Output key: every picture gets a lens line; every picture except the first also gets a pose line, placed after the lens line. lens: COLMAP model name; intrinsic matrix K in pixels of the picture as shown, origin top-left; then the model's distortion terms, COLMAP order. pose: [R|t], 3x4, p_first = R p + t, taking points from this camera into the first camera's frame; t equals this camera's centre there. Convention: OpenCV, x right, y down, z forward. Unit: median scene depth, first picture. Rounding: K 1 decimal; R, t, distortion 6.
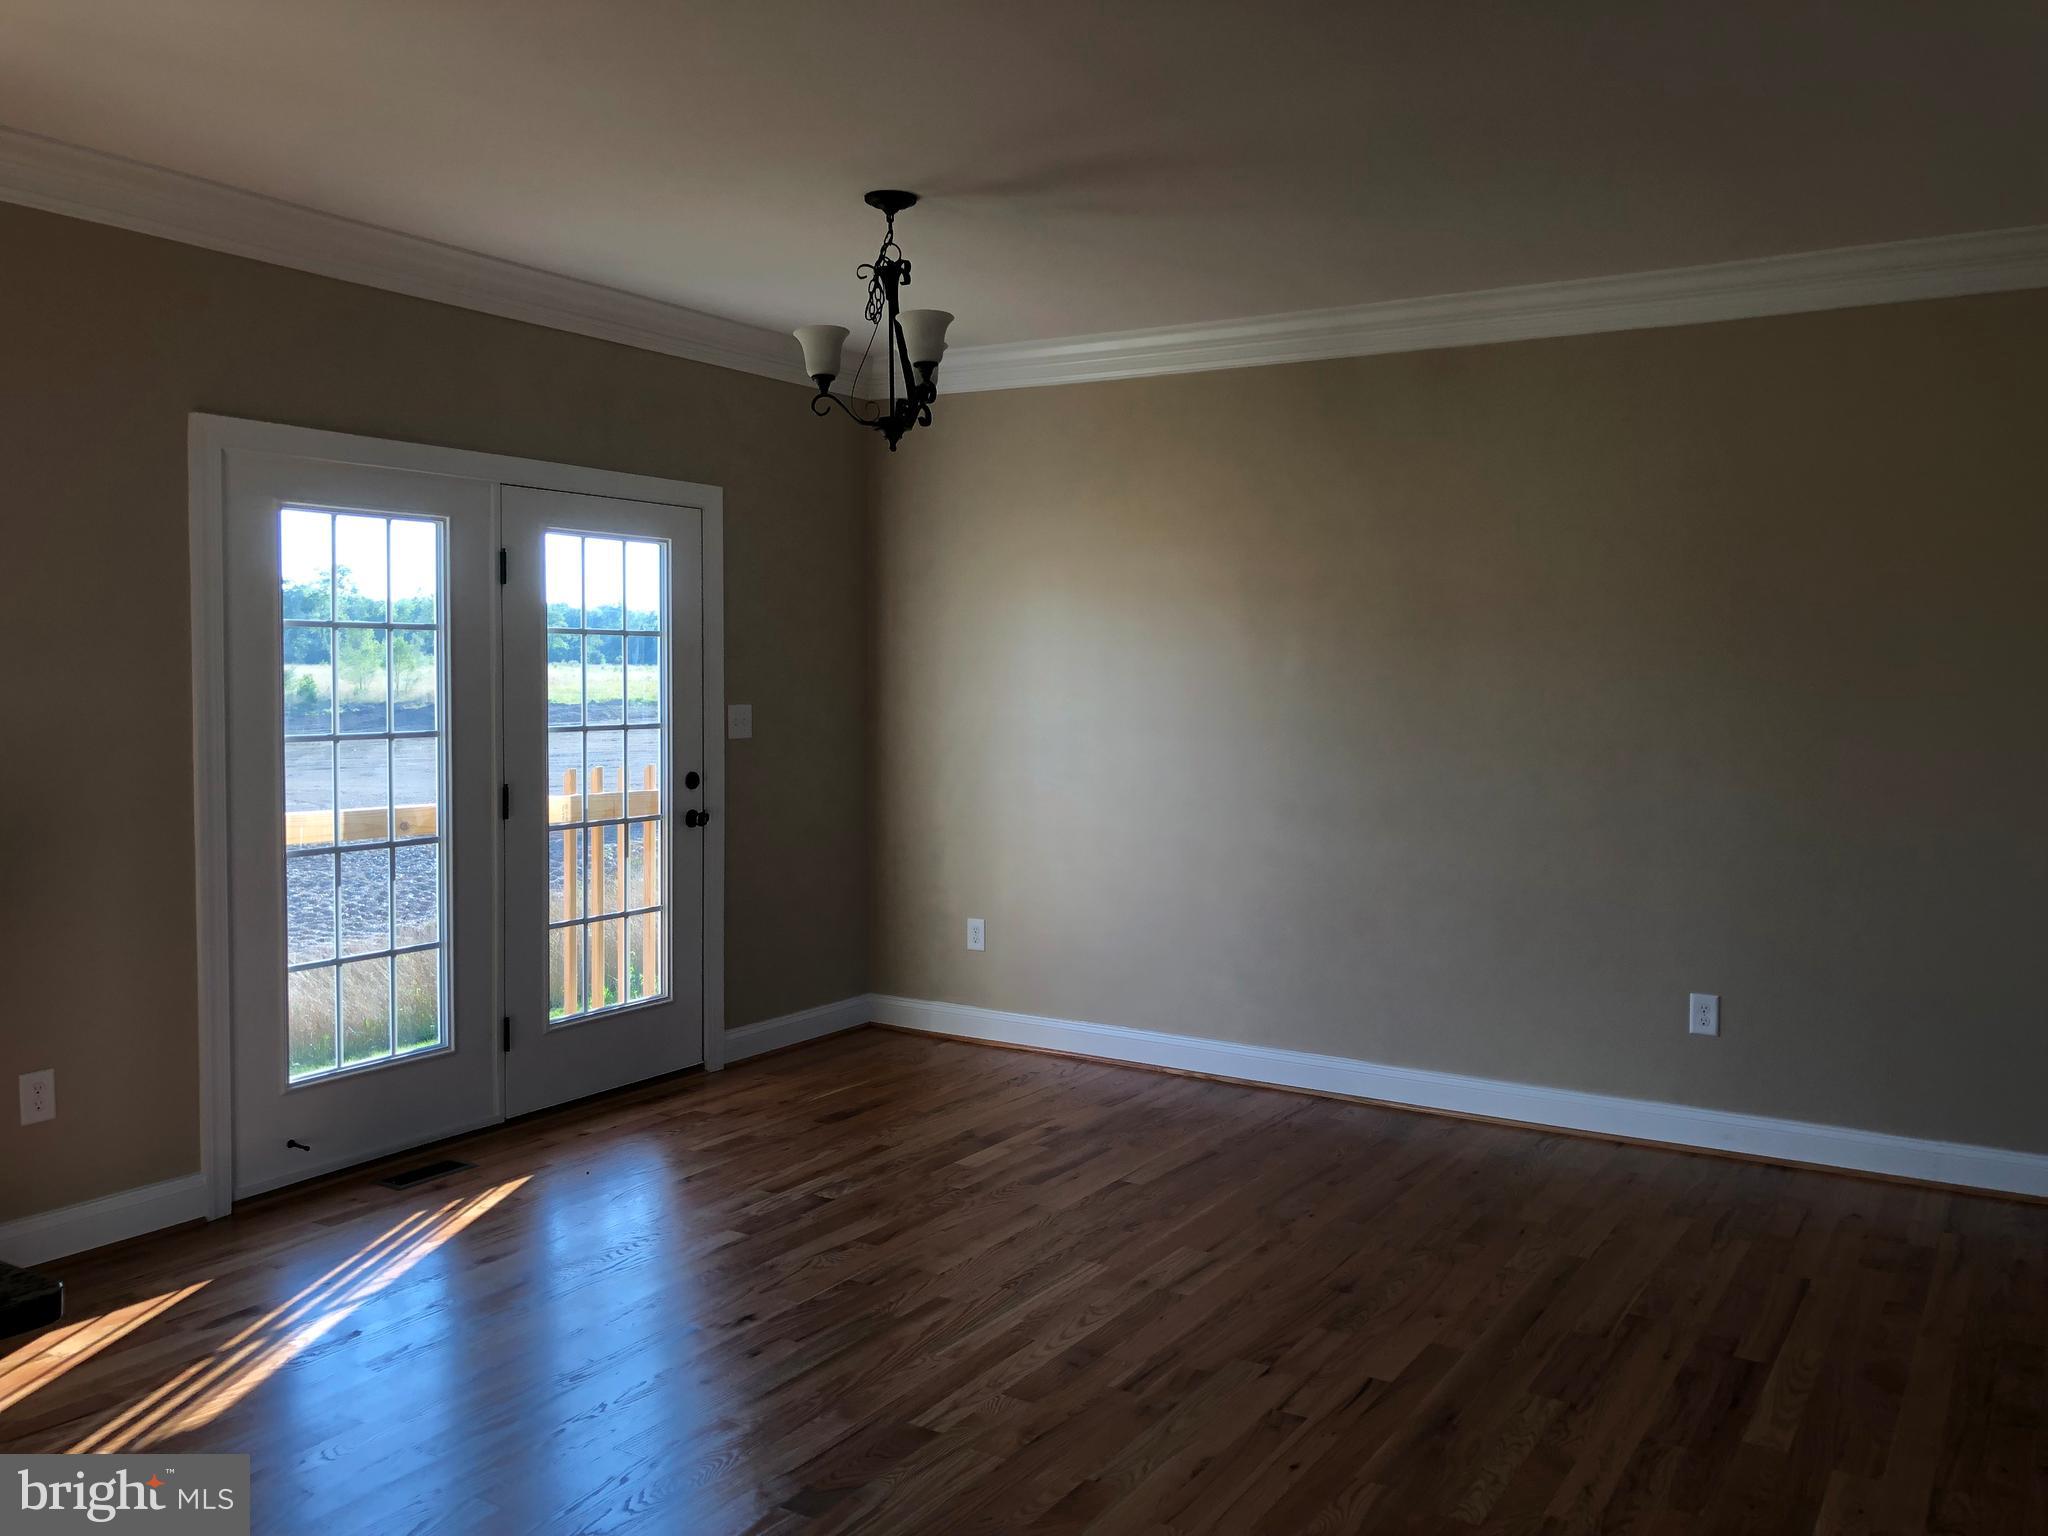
lens RADIAL K [[1682.1, 0, 1024.0], [0, 1682.1, 768.0], [0, 0, 1]] dist [0.019300, -0.006023]
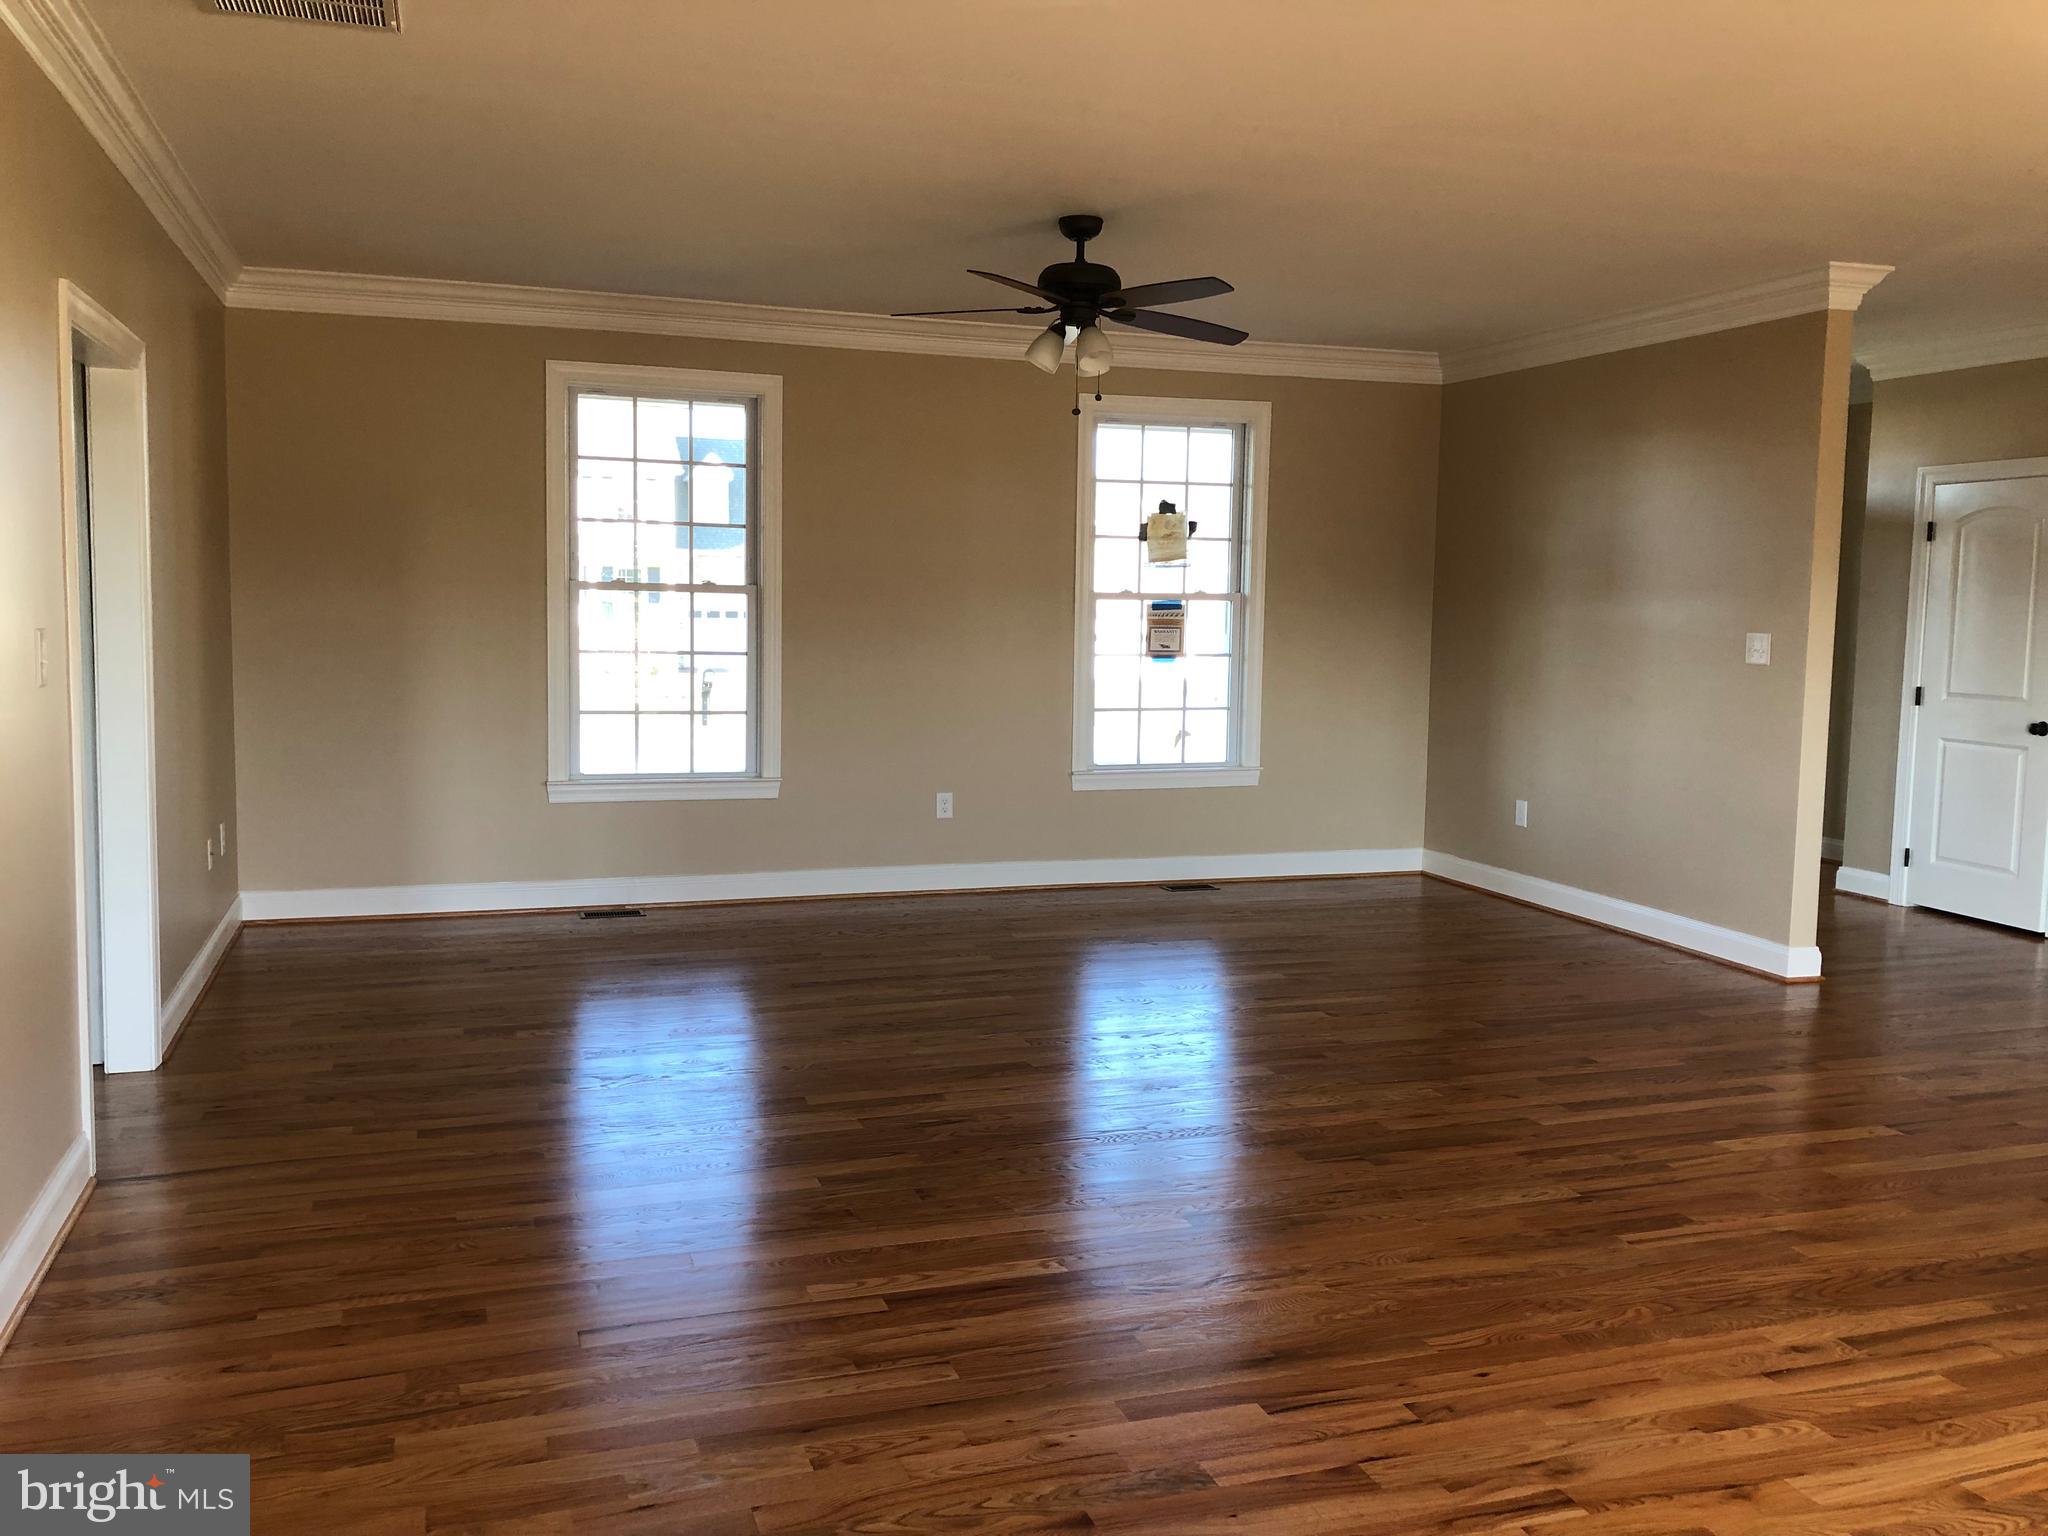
lens RADIAL K [[1679.1, 0, 999.2], [0, 1679.1, 762.3], [0, 0, 1]] dist [0.030640, -0.048202]
pose [[-0.767854, -0.079206, 0.635710, -0.172777], [0.022070, 0.988468, 0.149816, -0.078270], [-0.640245, 0.129067, -0.757250, 1.434243]]
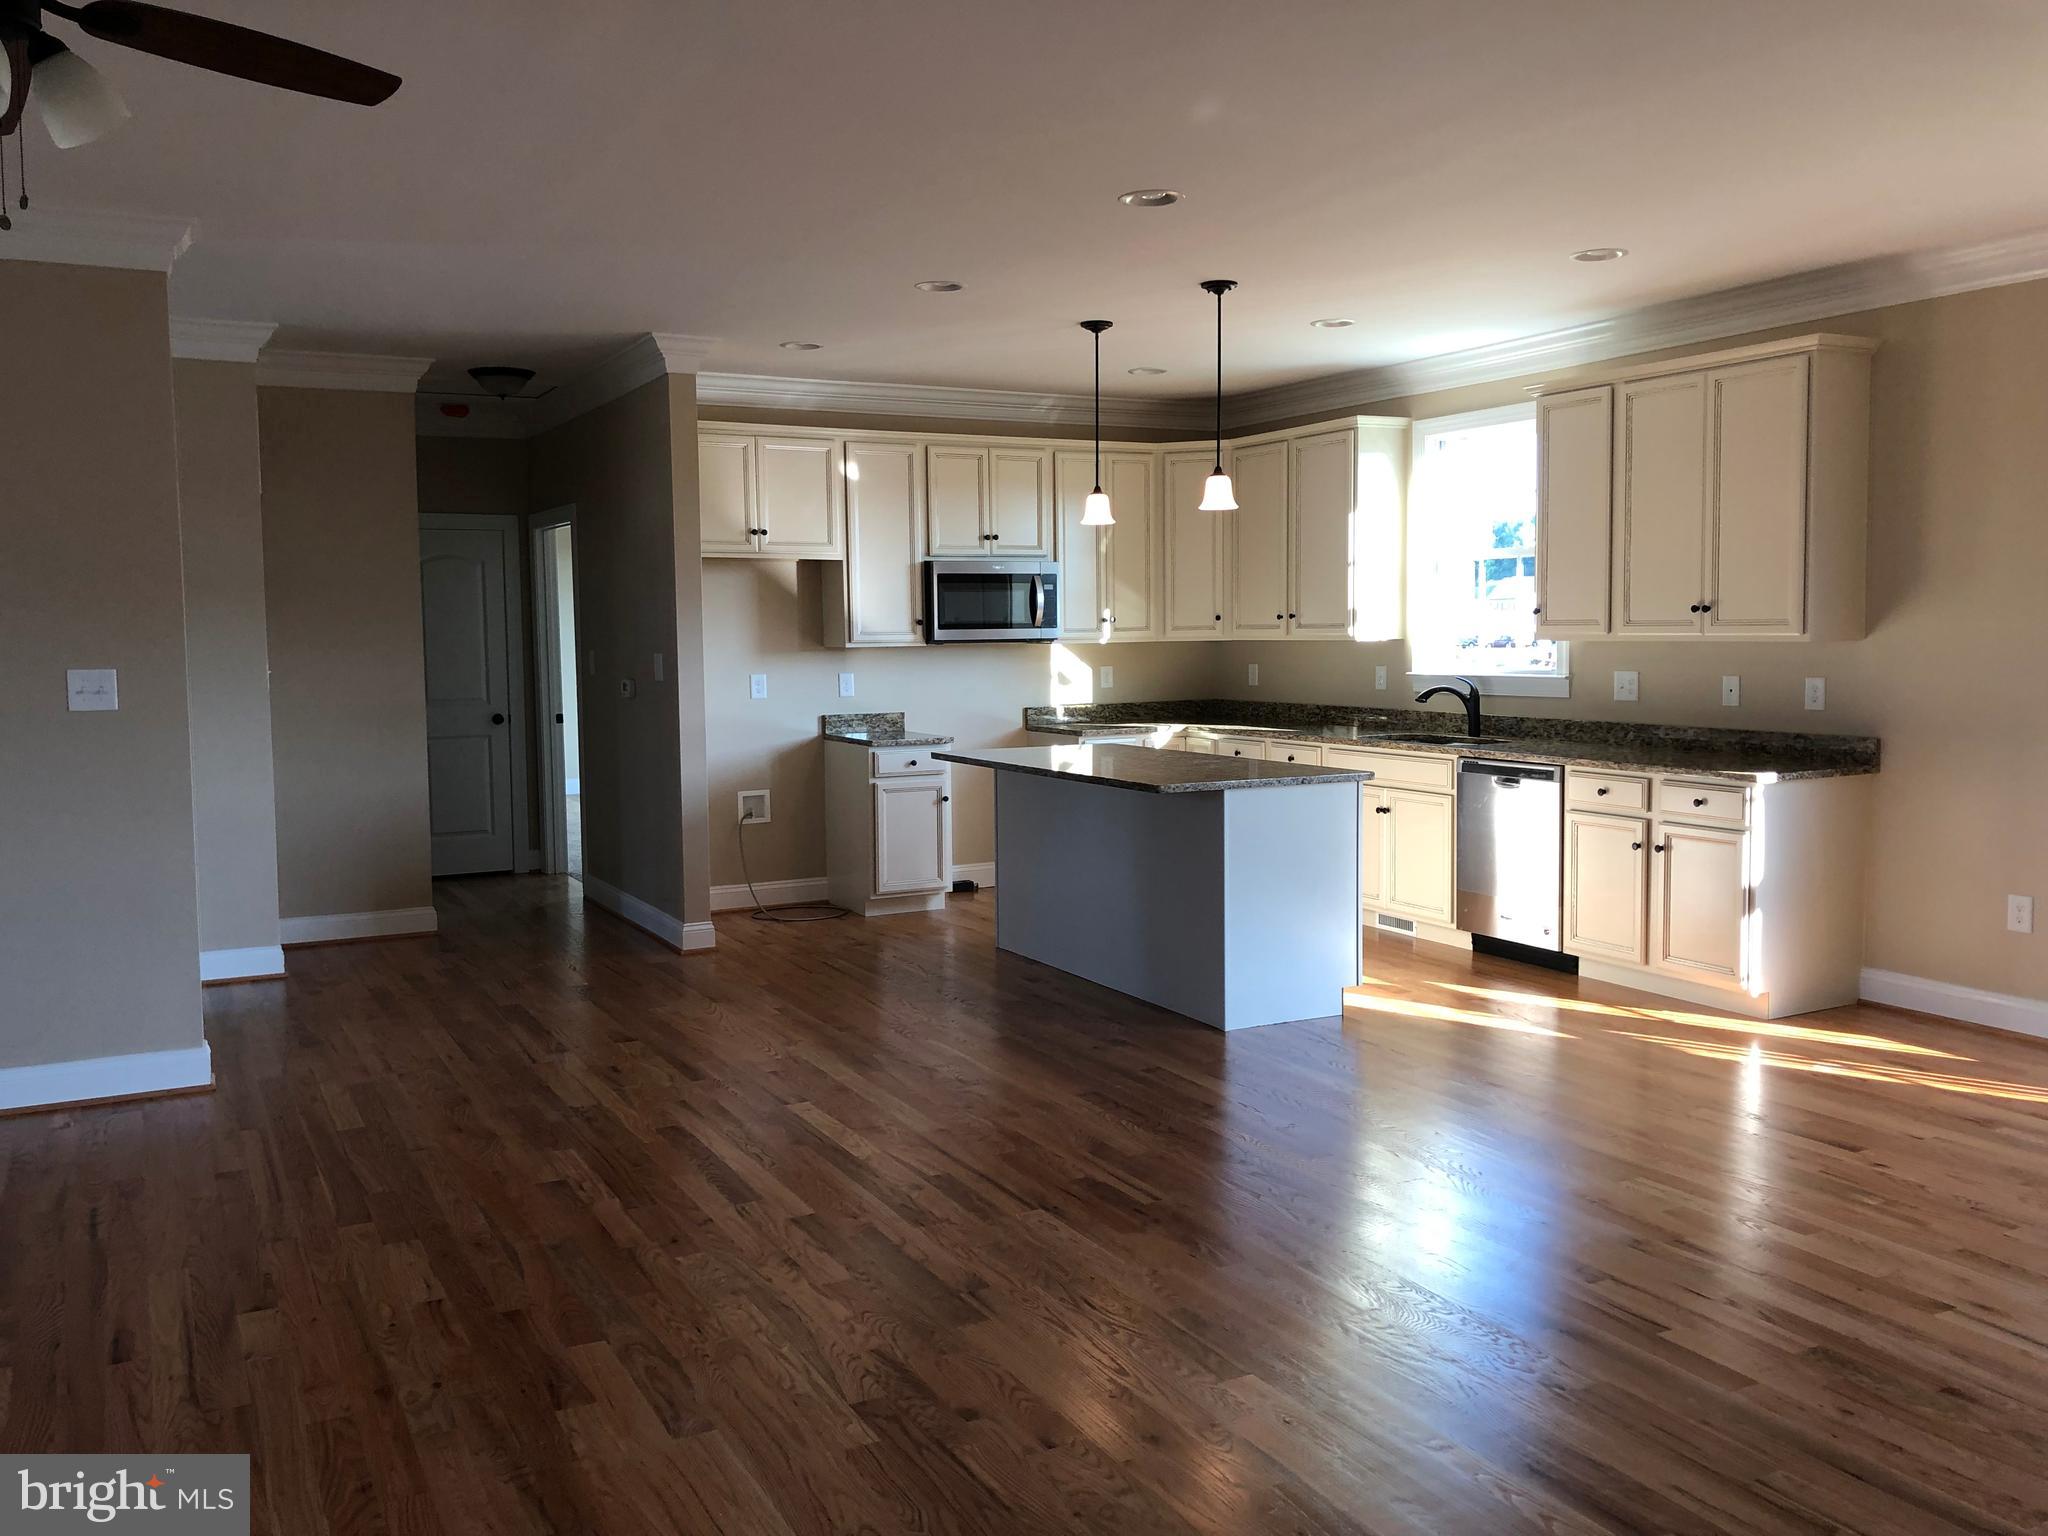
lens RADIAL K [[1696.6, 0, 1018.0], [0, 1696.6, 741.7], [0, 0, 1]] dist [0.033951, -0.035148]
pose [[-0.506347, 0.061027, -0.860168, 1.036615], [-0.043866, 0.994378, 0.096371, -0.044572], [0.861213, 0.086529, -0.500823, 0.968716]]
